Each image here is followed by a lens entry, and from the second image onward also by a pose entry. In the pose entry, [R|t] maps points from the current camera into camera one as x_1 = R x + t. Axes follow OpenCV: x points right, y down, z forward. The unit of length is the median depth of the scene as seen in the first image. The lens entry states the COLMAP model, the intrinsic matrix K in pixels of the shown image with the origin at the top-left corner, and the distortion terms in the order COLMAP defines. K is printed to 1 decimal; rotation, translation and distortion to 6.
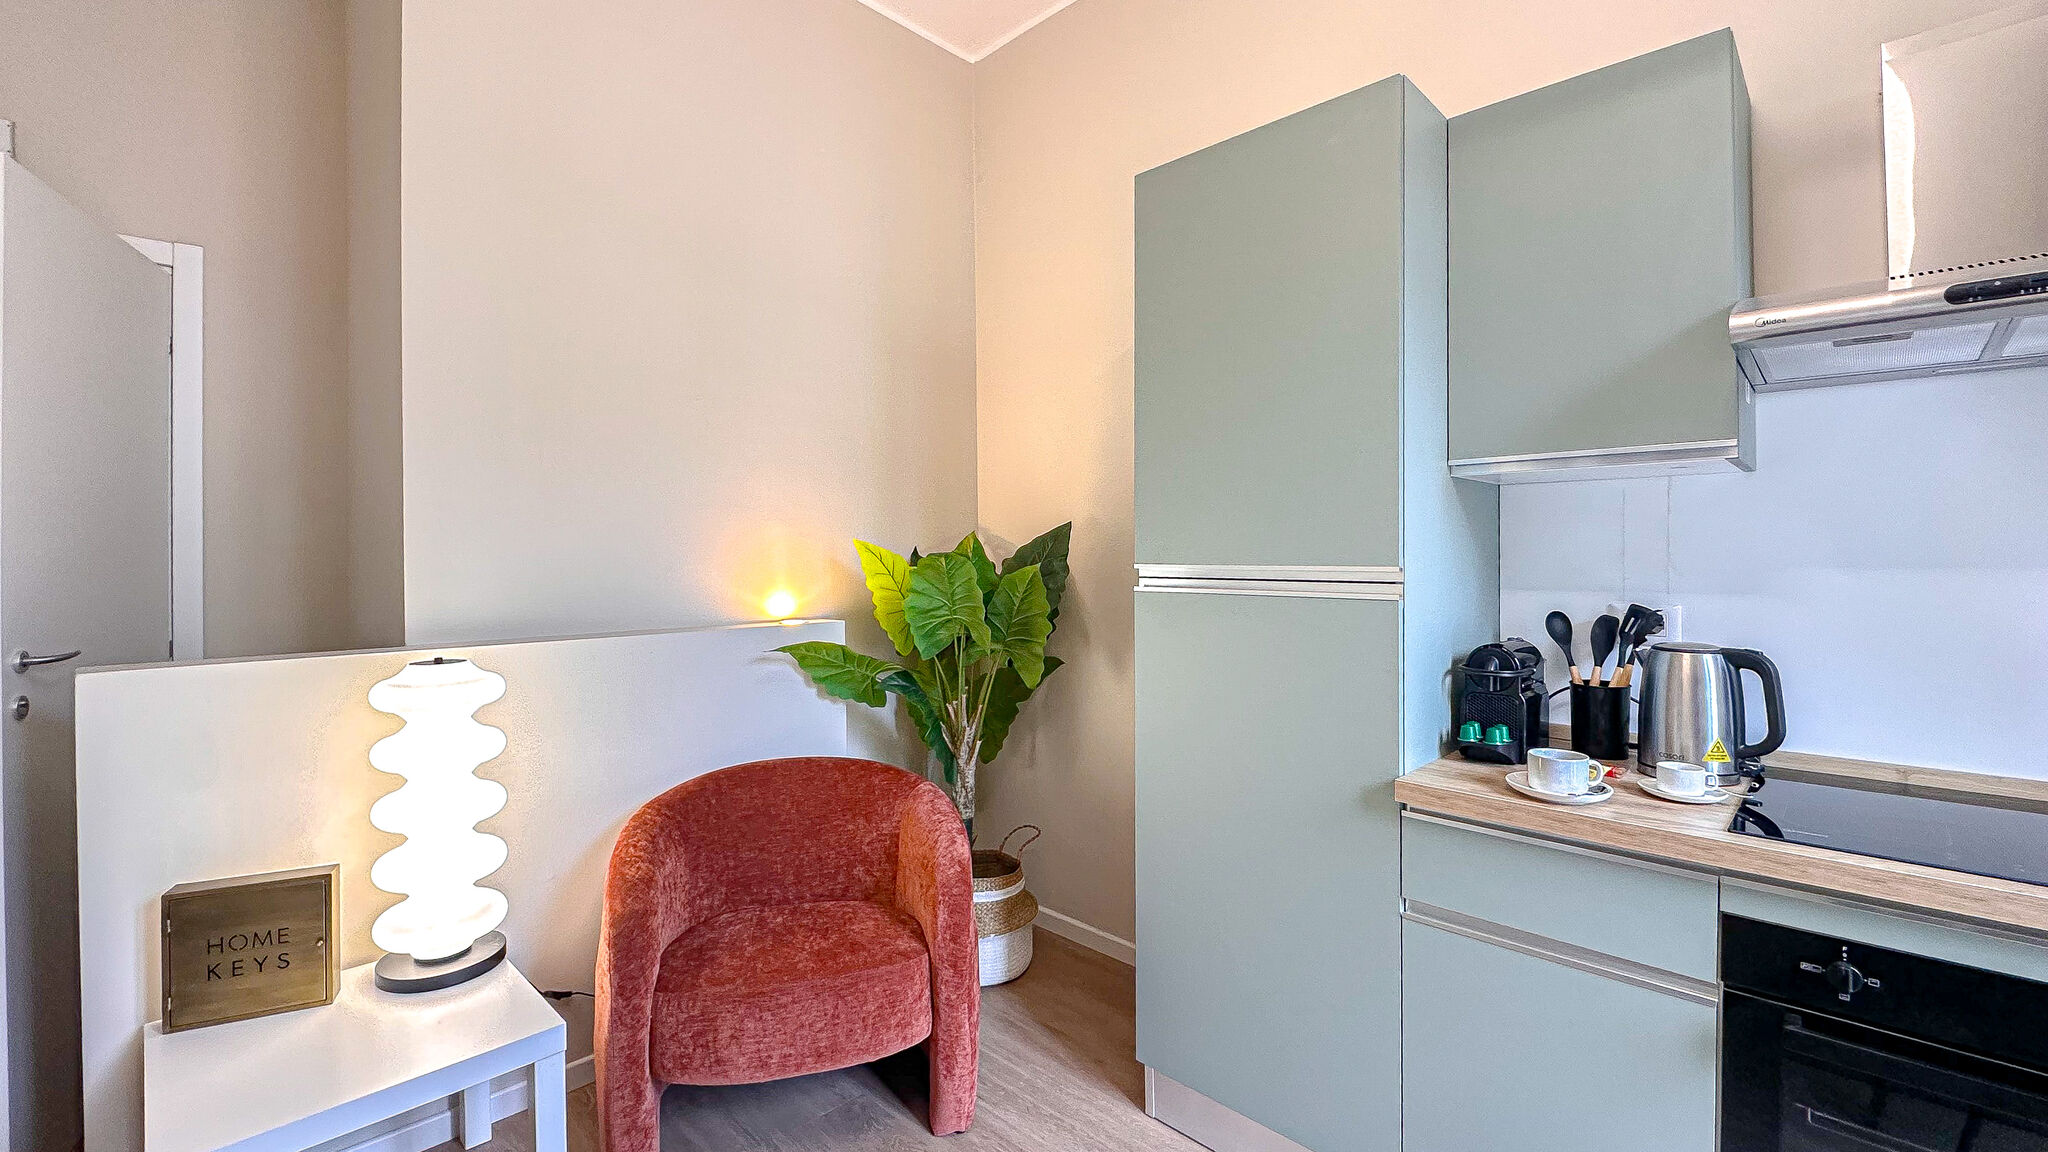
lens RADIAL K [[855.7, 0, 1018.6], [0, 855.7, 569.7], [0, 0, 1]] dist [-0.000803, -0.013291]
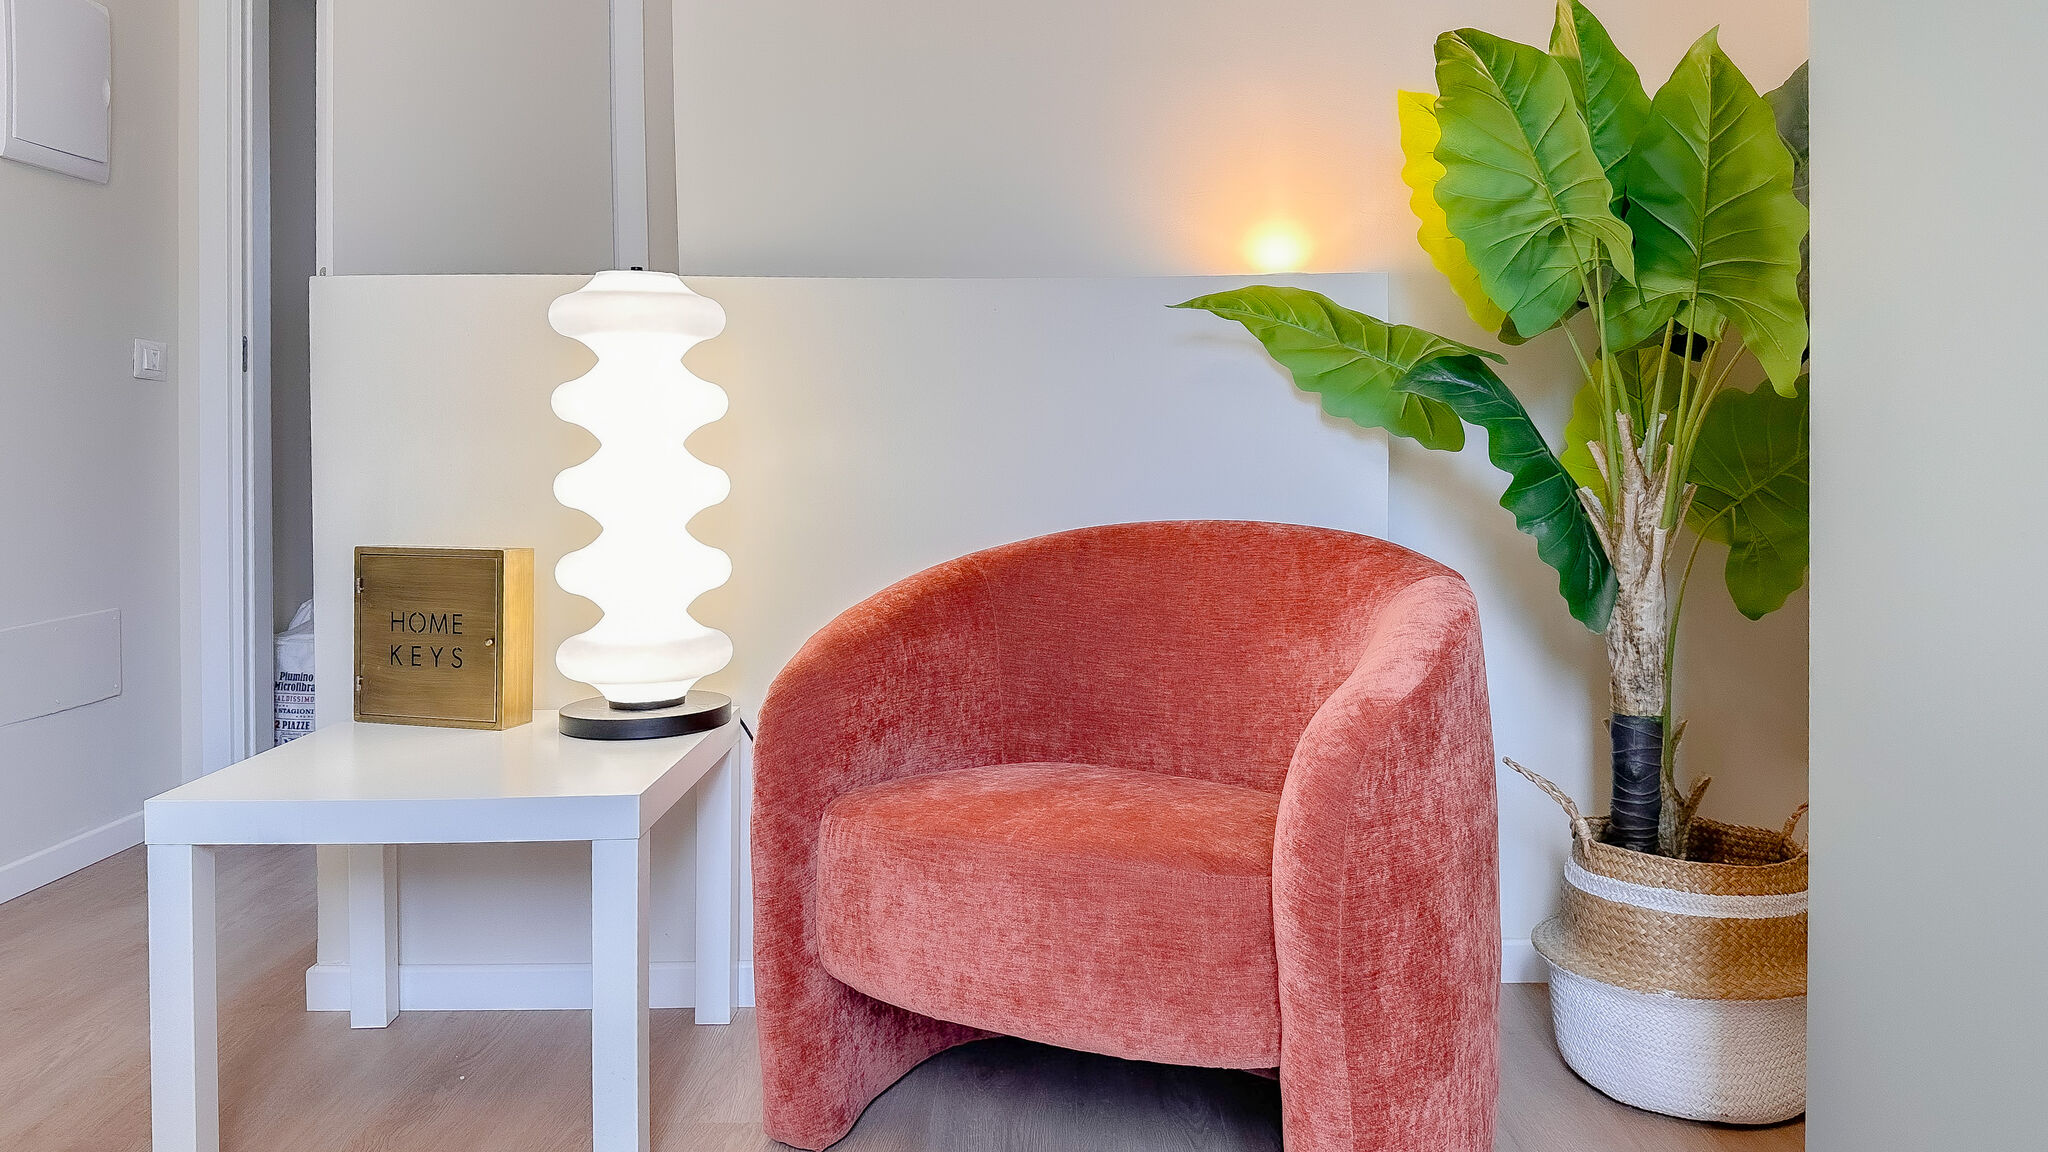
lens RADIAL K [[1463.0, 0, 1024.0], [0, 1463.0, 504.1], [0, 0, 1]] dist [0.048427, -0.005491]
pose [[0.687597, 0.025221, -0.725655, 0.377312], [-0.009564, 0.999624, 0.025681, 0.247384], [0.726030, -0.010718, 0.687580, 0.397772]]
